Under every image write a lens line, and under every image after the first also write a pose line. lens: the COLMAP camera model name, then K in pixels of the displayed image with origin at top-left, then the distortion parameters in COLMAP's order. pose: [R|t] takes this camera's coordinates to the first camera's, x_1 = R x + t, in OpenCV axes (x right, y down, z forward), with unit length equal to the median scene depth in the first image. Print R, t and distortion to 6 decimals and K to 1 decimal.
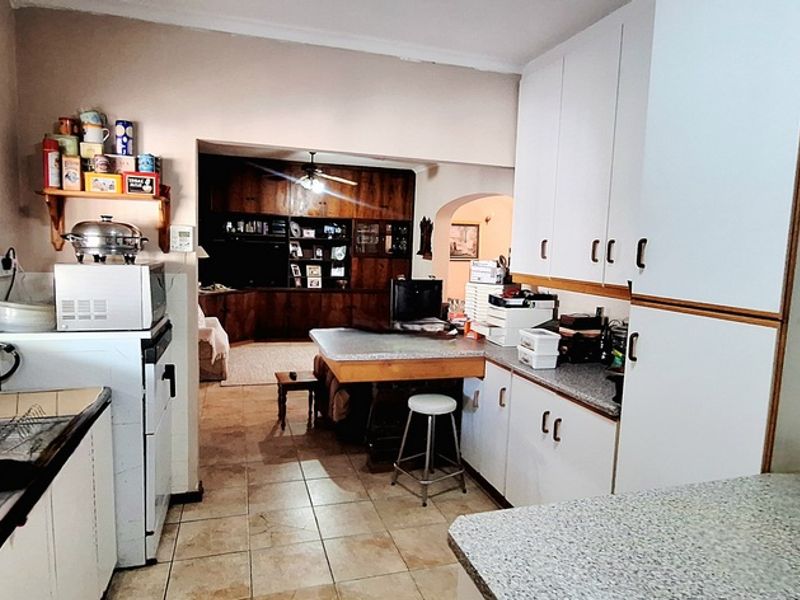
lens RADIAL K [[531.8, 0, 400.0], [0, 531.8, 300.0], [0, 0, 1]] dist [0.006508, 0.002028]
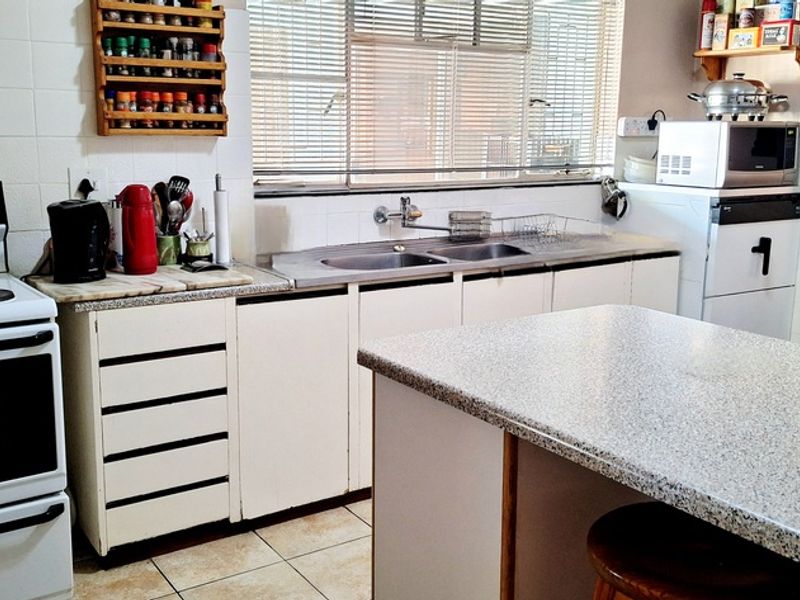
lens RADIAL K [[887.4, 0, 400.0], [0, 887.4, 300.0], [0, 0, 1]] dist [0.142100, -0.286120]
pose [[0.271798, 0.155828, -0.949654, 0.891886], [-0.101023, 0.985971, 0.132873, 0.090054], [0.957037, 0.059822, 0.283727, -0.016016]]
